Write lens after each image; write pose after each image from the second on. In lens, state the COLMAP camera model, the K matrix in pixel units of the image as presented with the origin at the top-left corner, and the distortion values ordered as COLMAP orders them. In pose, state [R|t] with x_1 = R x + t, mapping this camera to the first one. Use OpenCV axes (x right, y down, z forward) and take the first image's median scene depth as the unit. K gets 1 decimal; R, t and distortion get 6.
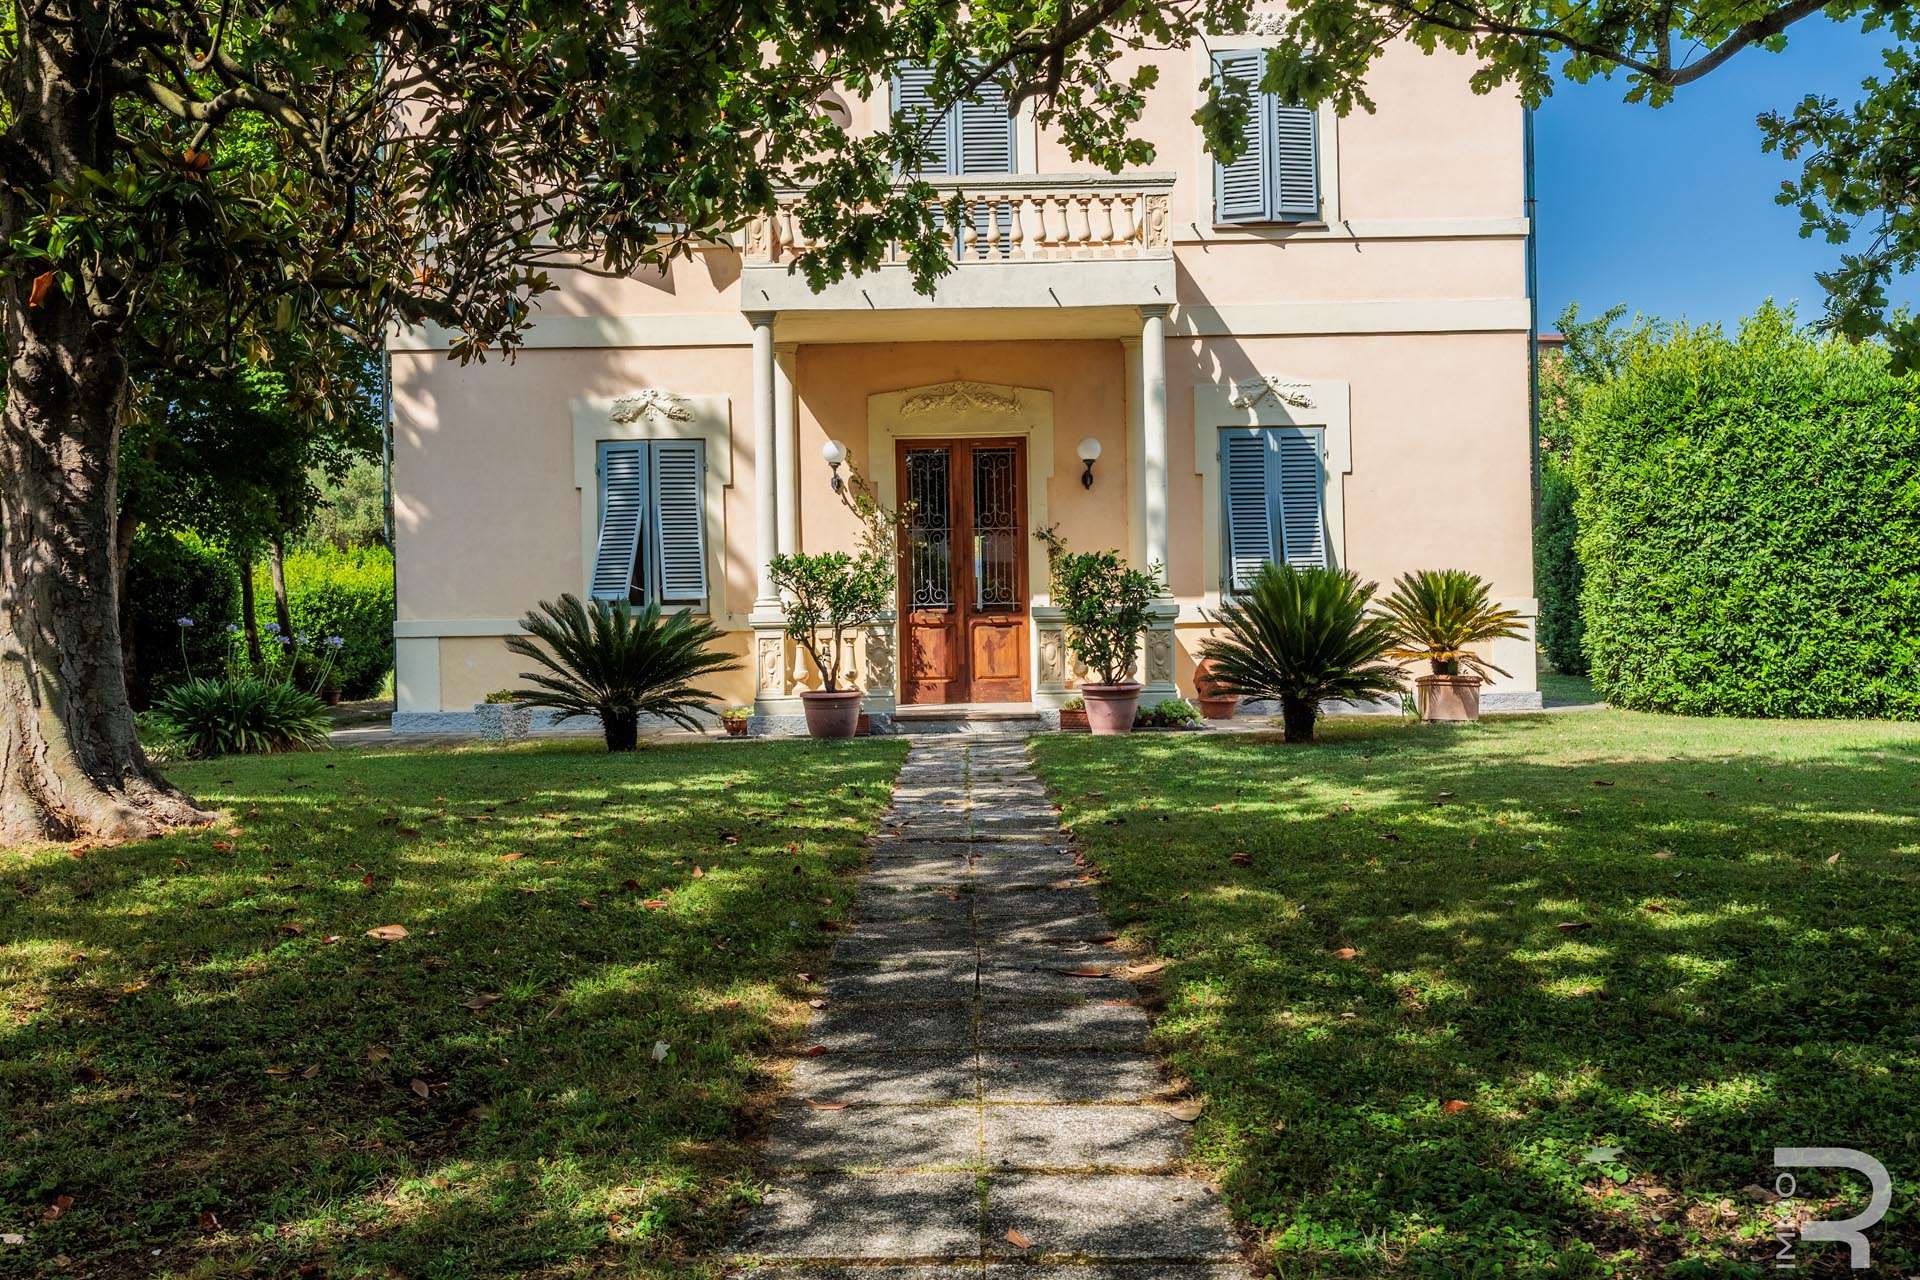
lens RADIAL K [[1832.1, 0, 960.0], [0, 1832.1, 640.0], [0, 0, 1]] dist [0.003053, 0.010445]
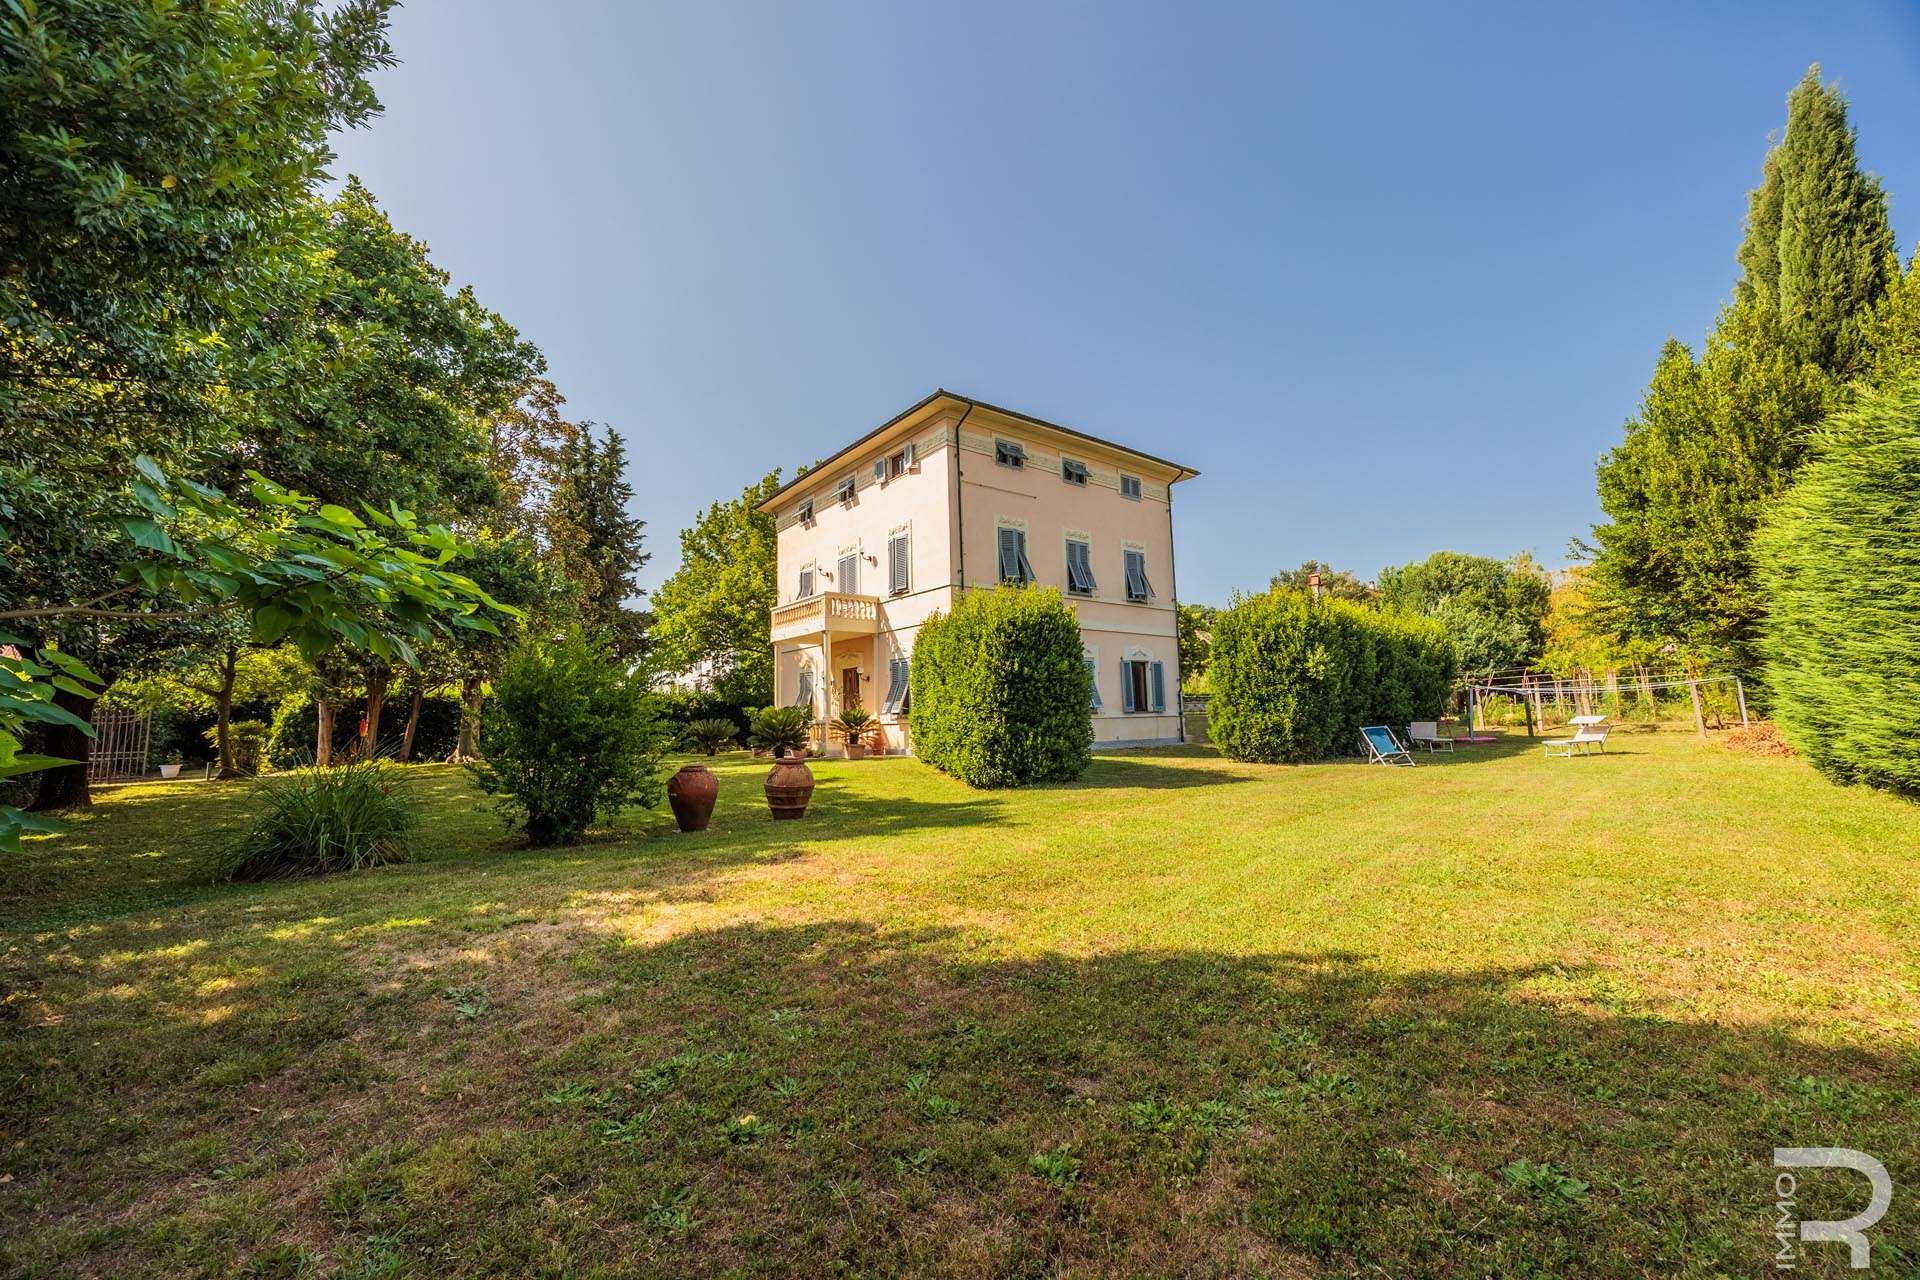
lens RADIAL K [[772.2, 0, 960.0], [0, 772.2, 640.0], [0, 0, 1]] dist [-0.001077, -0.000045]
pose [[0.614503, -0.082560, -0.784582, 1.368451], [0.009394, 0.995204, -0.097366, -0.023908], [0.788858, 0.052462, 0.612332, 0.321560]]
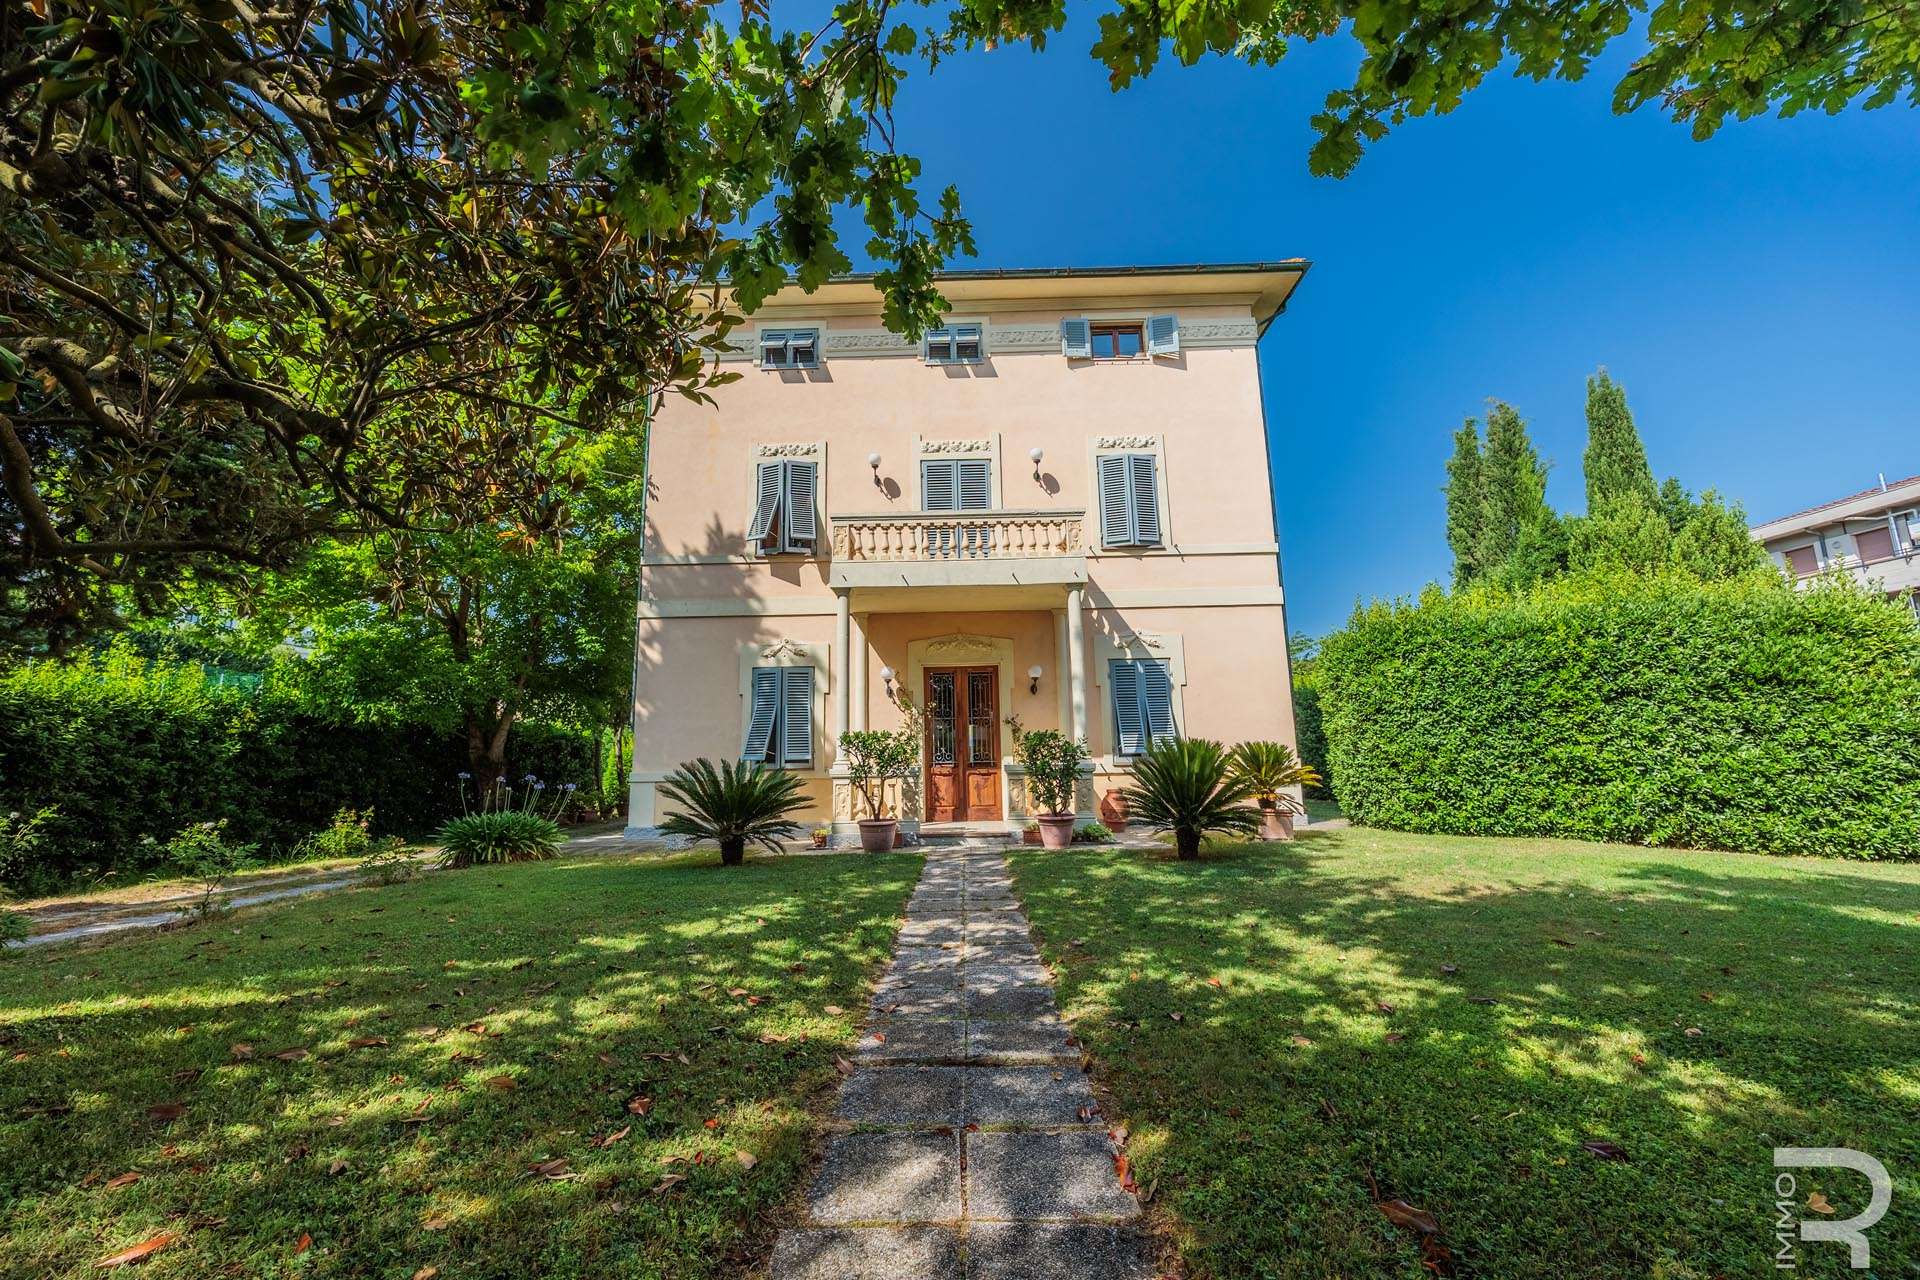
lens RADIAL K [[726.0, 0, 960.0], [0, 726.0, 640.0], [0, 0, 1]] dist [-0.000627, 0.000010]
pose [[0.999987, -0.002023, -0.004714, 0.003214], [0.001144, 0.983785, -0.179346, -0.011409], [0.005001, 0.179339, 0.983775, 0.348901]]
